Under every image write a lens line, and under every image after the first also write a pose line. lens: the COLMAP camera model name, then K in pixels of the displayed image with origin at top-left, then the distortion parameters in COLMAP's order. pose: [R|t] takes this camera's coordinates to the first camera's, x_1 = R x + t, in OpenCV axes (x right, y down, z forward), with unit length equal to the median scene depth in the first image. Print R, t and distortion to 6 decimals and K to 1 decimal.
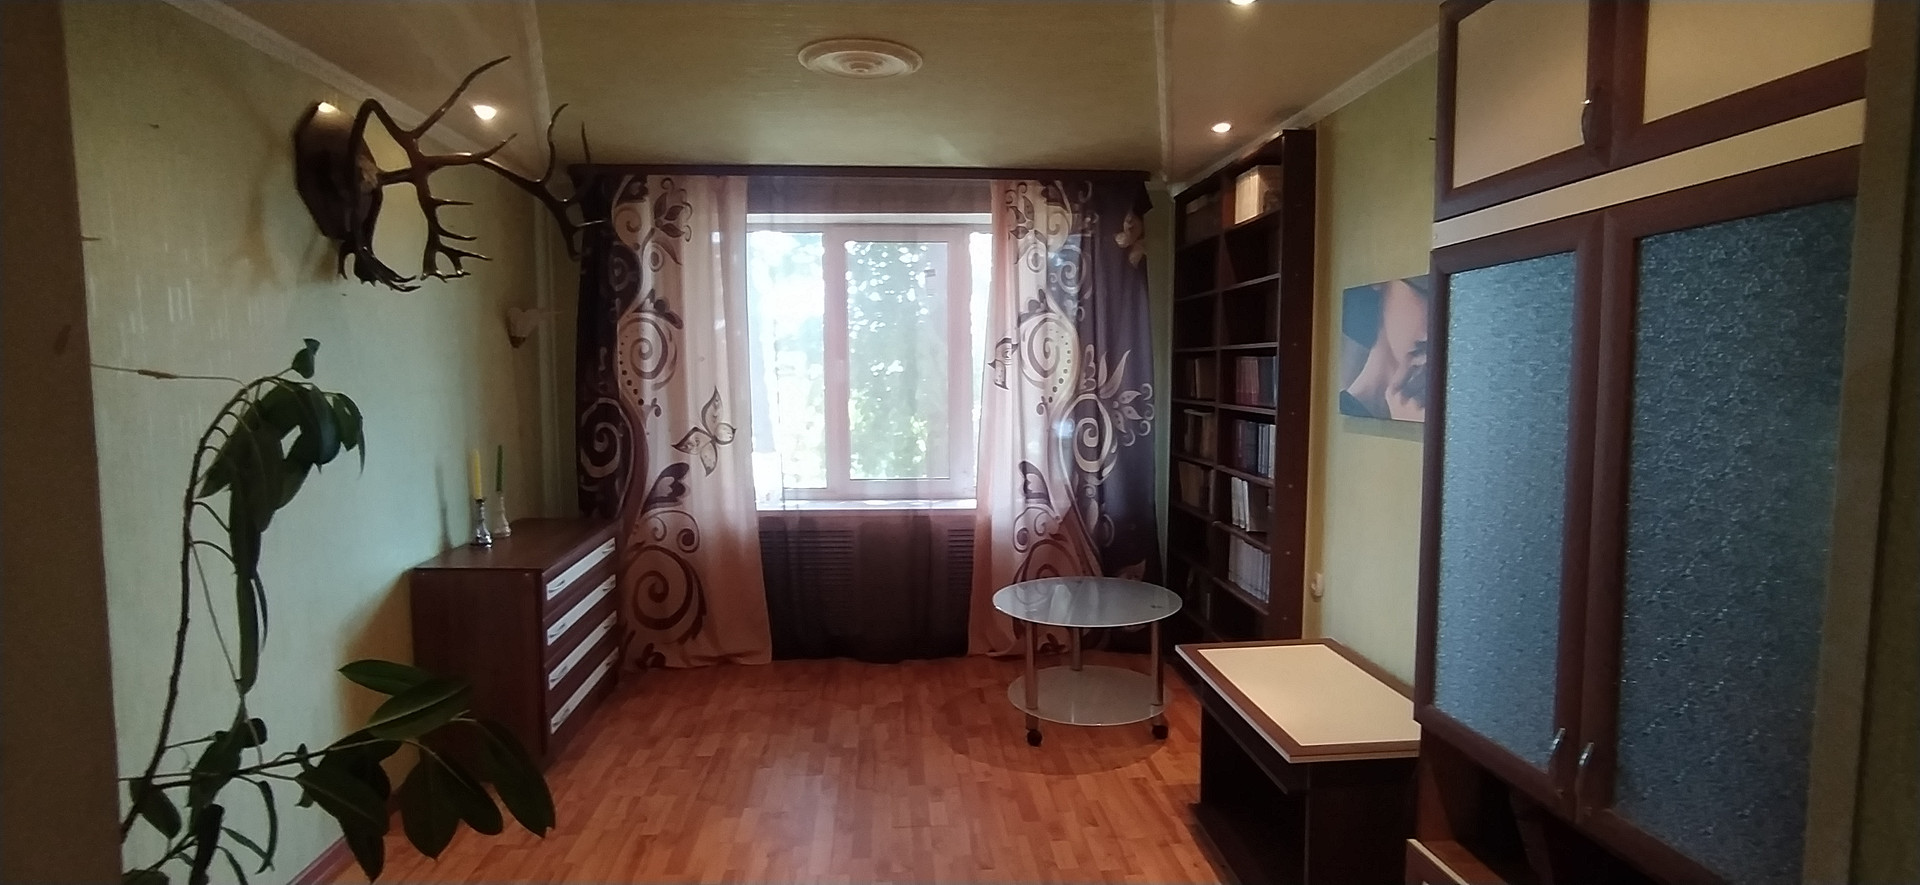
lens RADIAL K [[907.3, 0, 943.0], [0, 907.3, 453.7], [0, 0, 1]] dist [-0.006224, -0.000032]
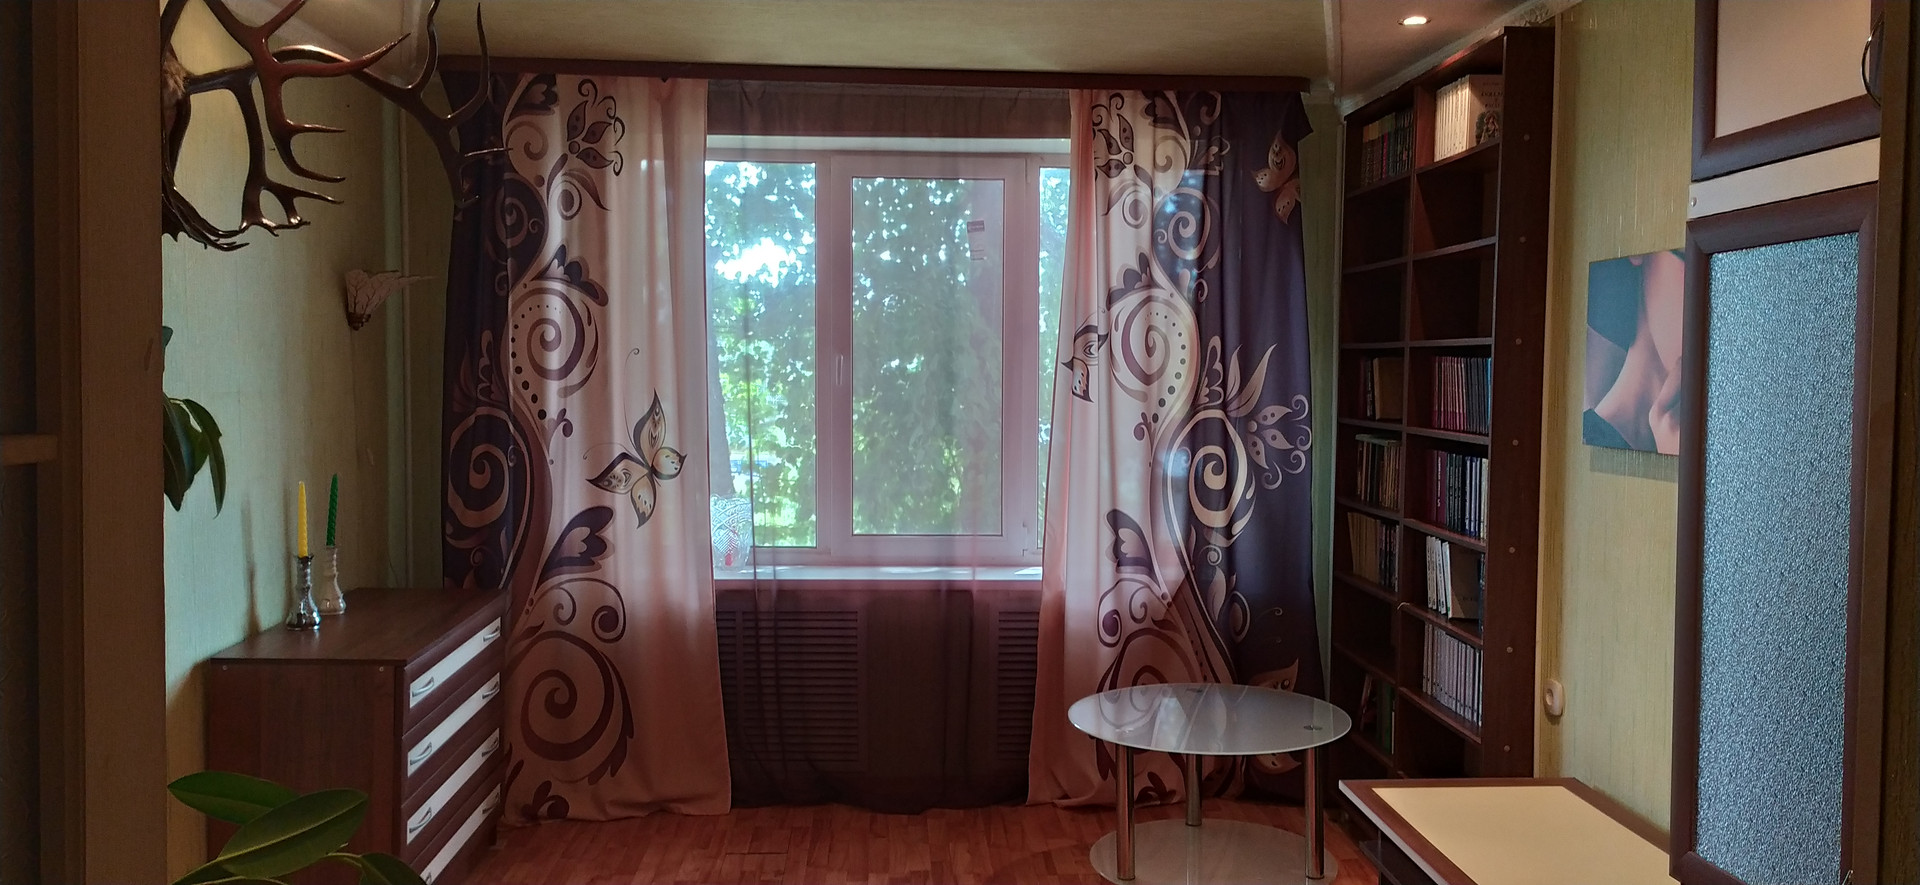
lens RADIAL K [[1669.6, 0, 964.1], [0, 1669.6, 451.5], [0, 0, 1]] dist [0.158796, 0.002056]
pose [[0.999915, 0.011484, 0.006124, -0.030945], [-0.011267, 0.999347, -0.034324, 0.009414], [-0.006514, 0.034252, 0.999392, -0.241206]]
